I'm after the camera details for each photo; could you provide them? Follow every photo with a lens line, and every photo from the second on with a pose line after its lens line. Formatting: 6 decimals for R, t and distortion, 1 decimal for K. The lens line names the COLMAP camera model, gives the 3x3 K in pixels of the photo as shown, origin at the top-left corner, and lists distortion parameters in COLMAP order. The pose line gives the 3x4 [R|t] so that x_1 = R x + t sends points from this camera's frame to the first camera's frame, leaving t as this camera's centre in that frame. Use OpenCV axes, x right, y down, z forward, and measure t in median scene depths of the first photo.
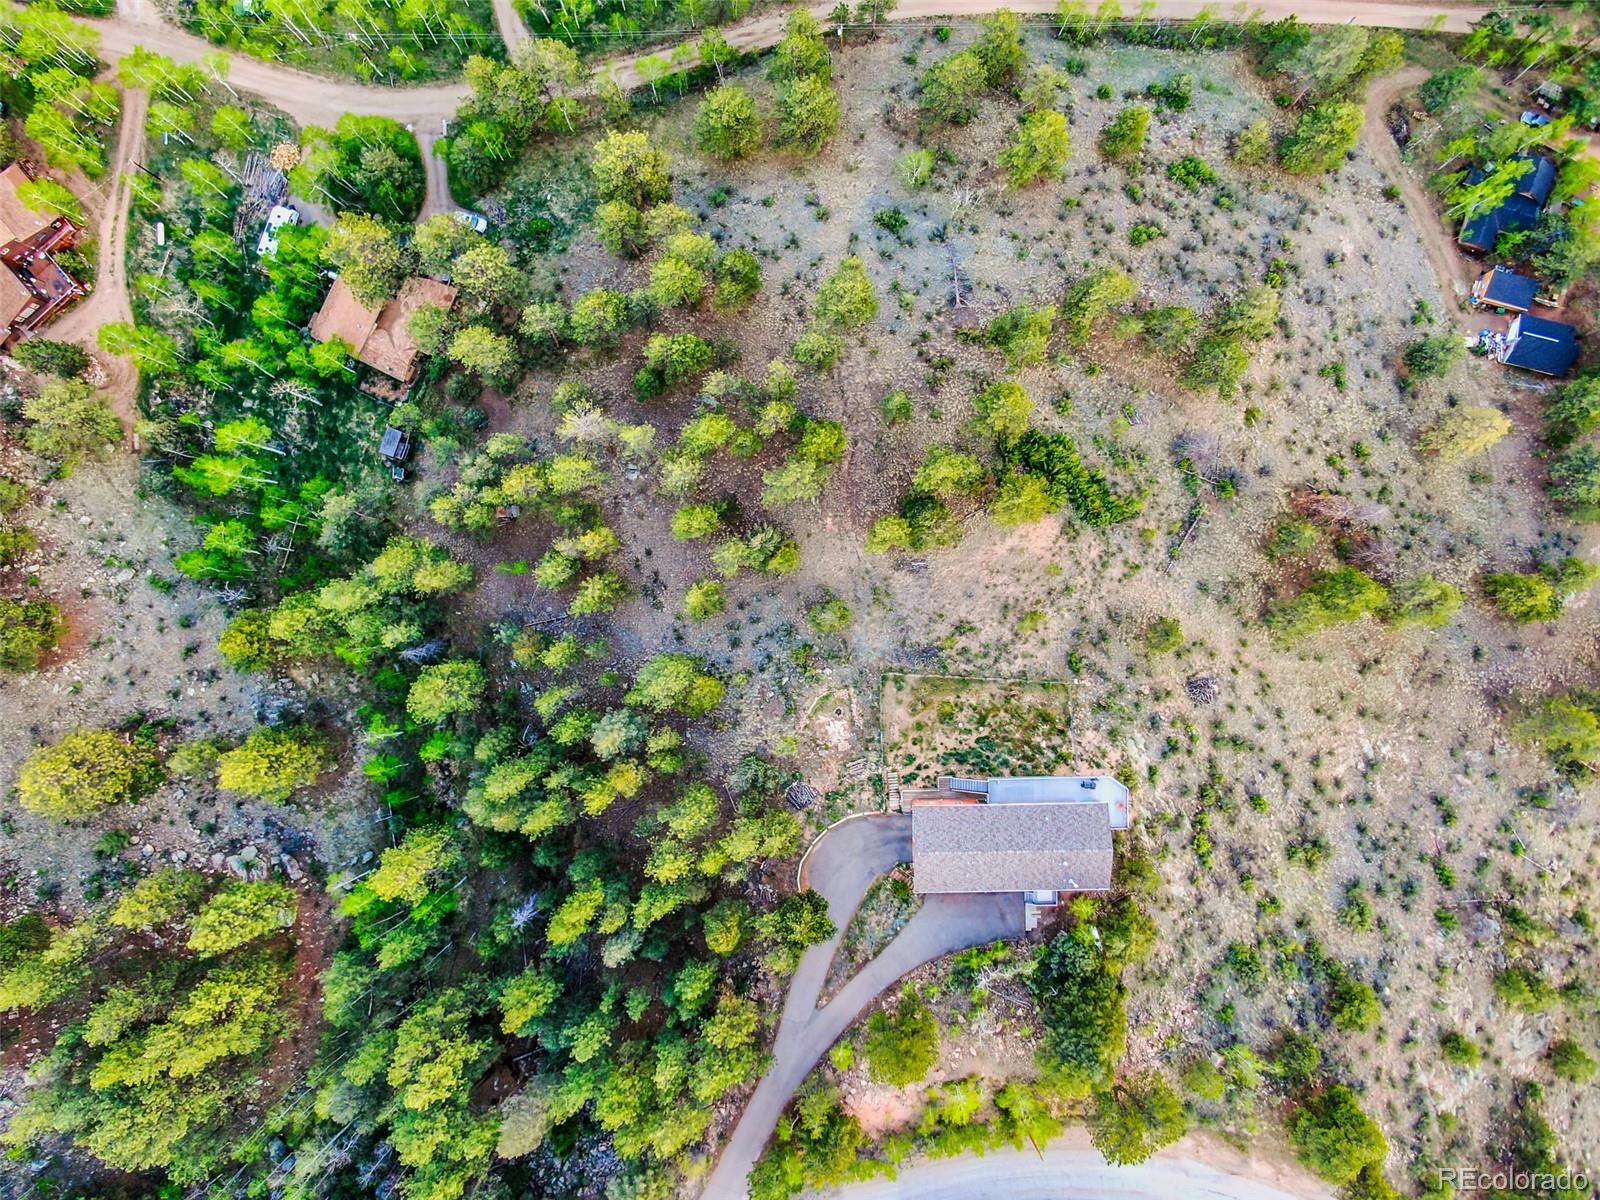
lens RADIAL K [[1143.7, 0, 800.0], [0, 1143.7, 600.0], [0, 0, 1]] dist [-0.001356, -0.003357]
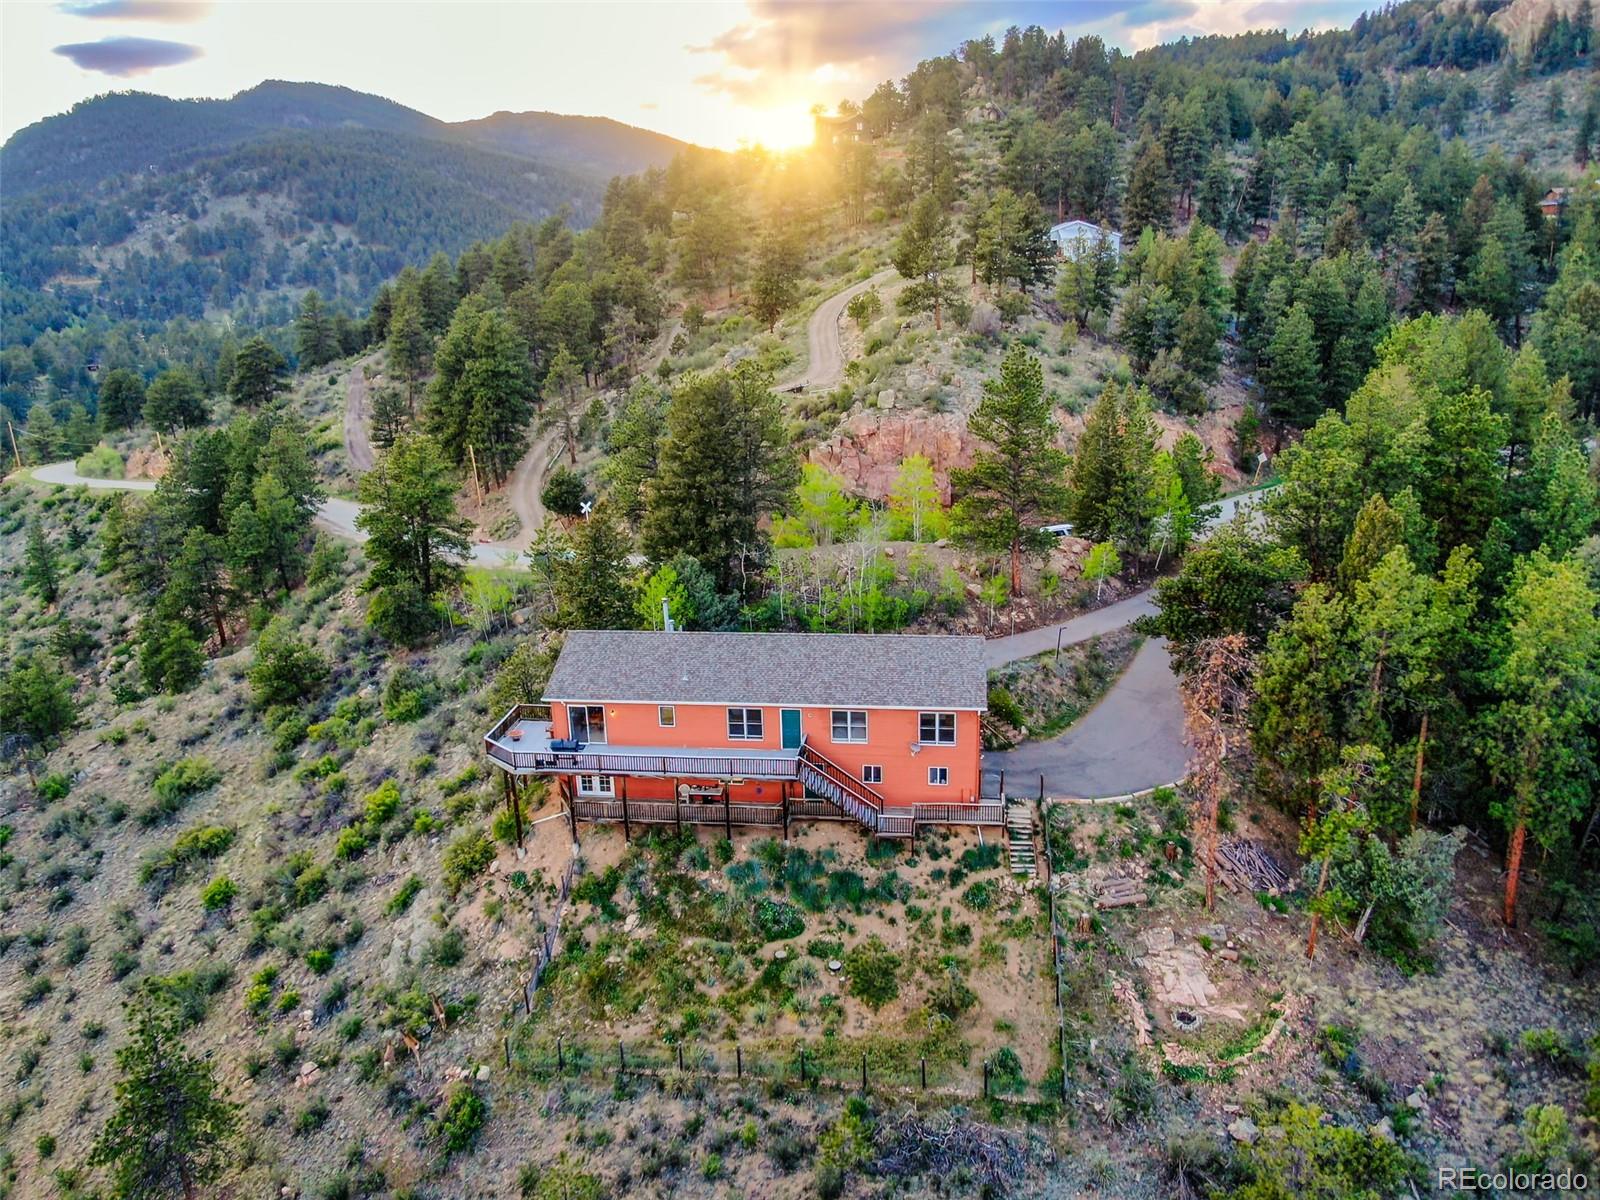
lens RADIAL K [[1143.7, 0, 800.0], [0, 1143.7, 600.0], [0, 0, 1]] dist [-0.001356, -0.003357]
pose [[-0.988573, -0.005943, 0.150625, 0.097132], [0.145815, -0.291077, 0.945522, -0.204098], [0.038225, 0.956681, 0.288618, 0.782348]]
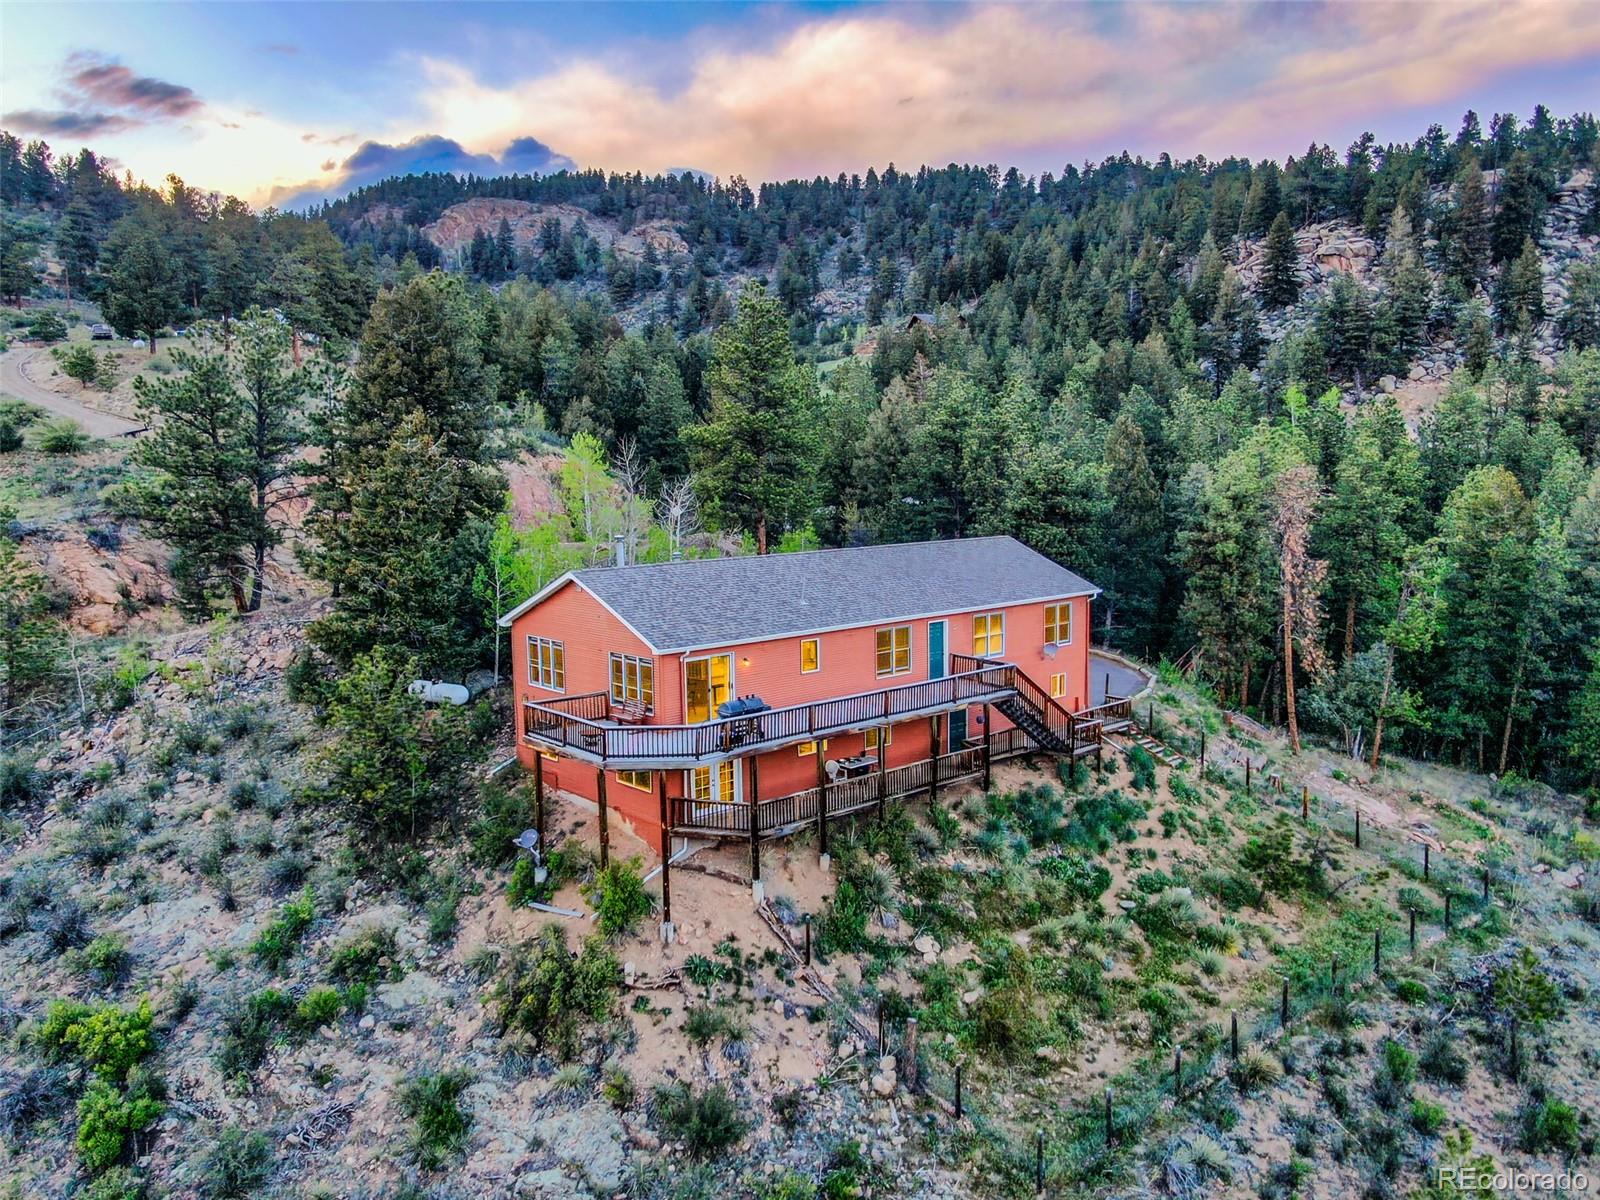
lens RADIAL K [[1223.1, 0, 800.0], [0, 1223.1, 600.0], [0, 0, 1]] dist [0.005478, 0.002653]
pose [[-0.766785, 0.100137, -0.634045, 0.394761], [-0.641691, -0.094172, 0.761160, -0.051208], [0.016511, 0.990507, 0.136467, 0.887236]]
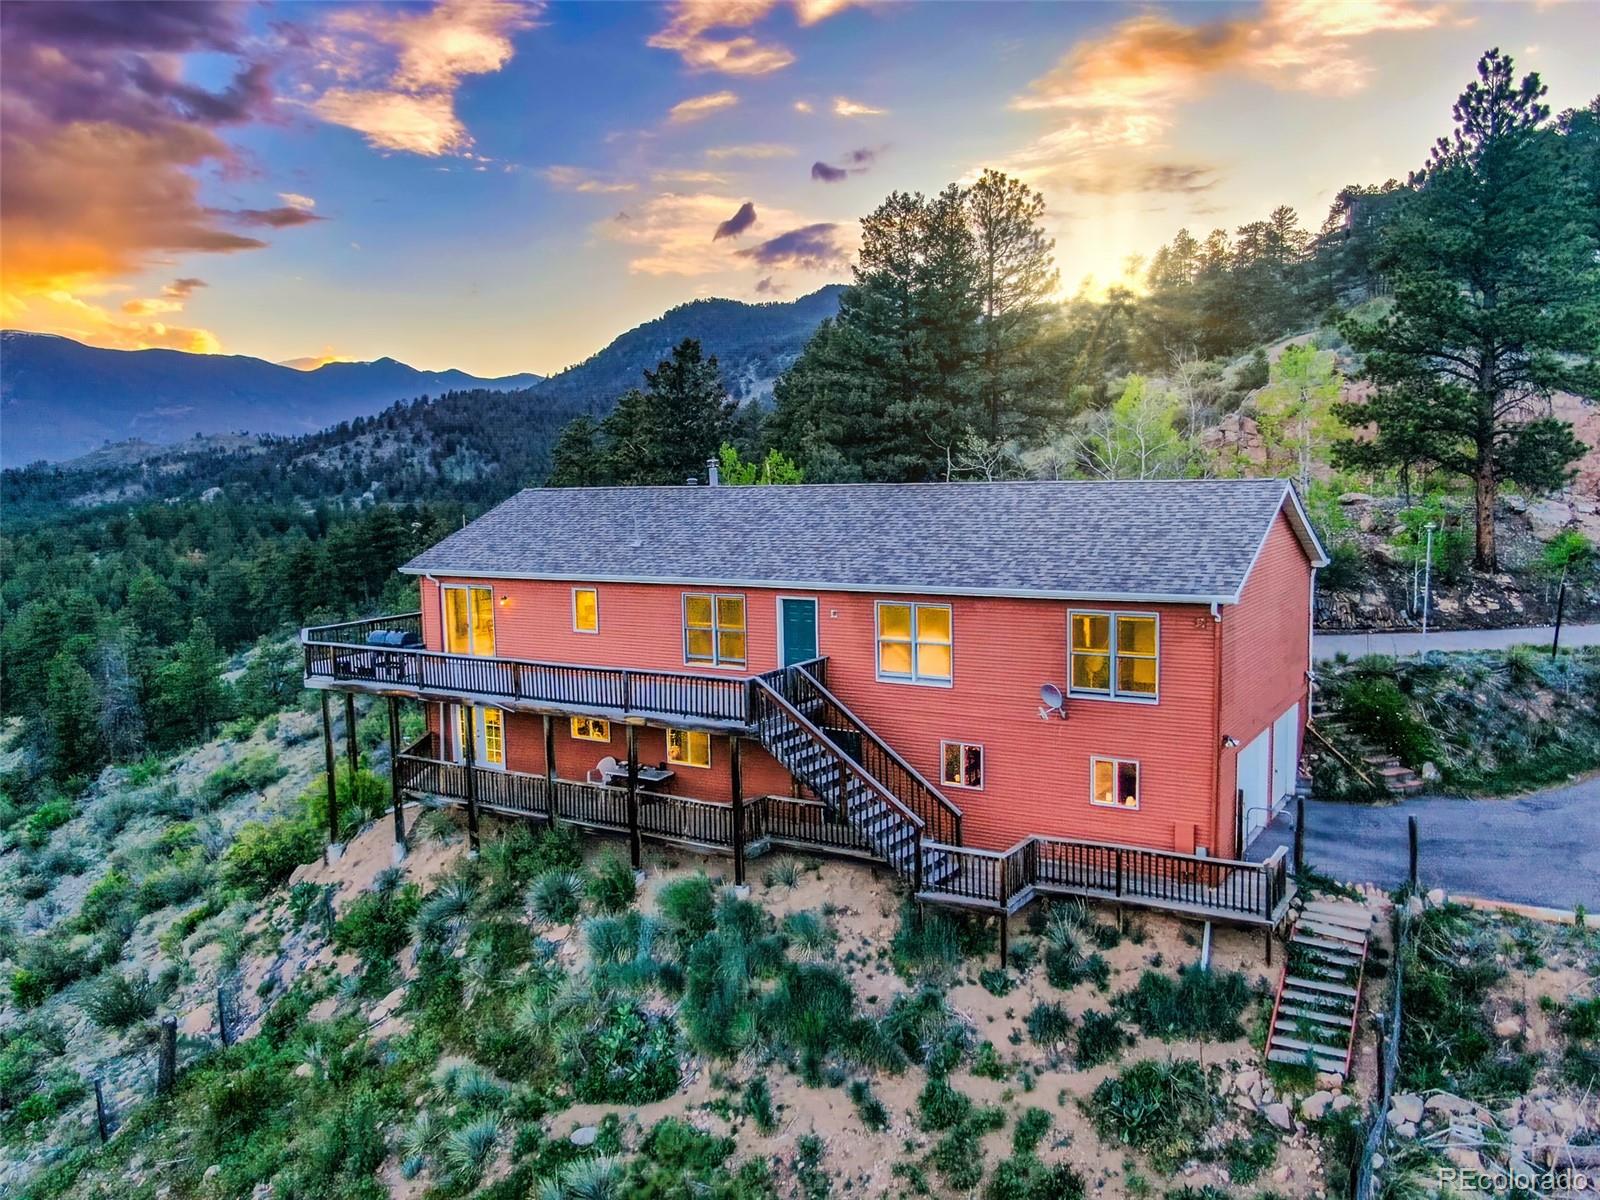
lens RADIAL K [[1223.1, 0, 800.0], [0, 1223.1, 600.0], [0, 0, 1]] dist [0.005478, 0.002653]
pose [[-0.837929, -0.028870, 0.545015, 0.053242], [0.544489, -0.112846, 0.831143, 0.006402], [0.037507, 0.993193, 0.110276, 0.915988]]
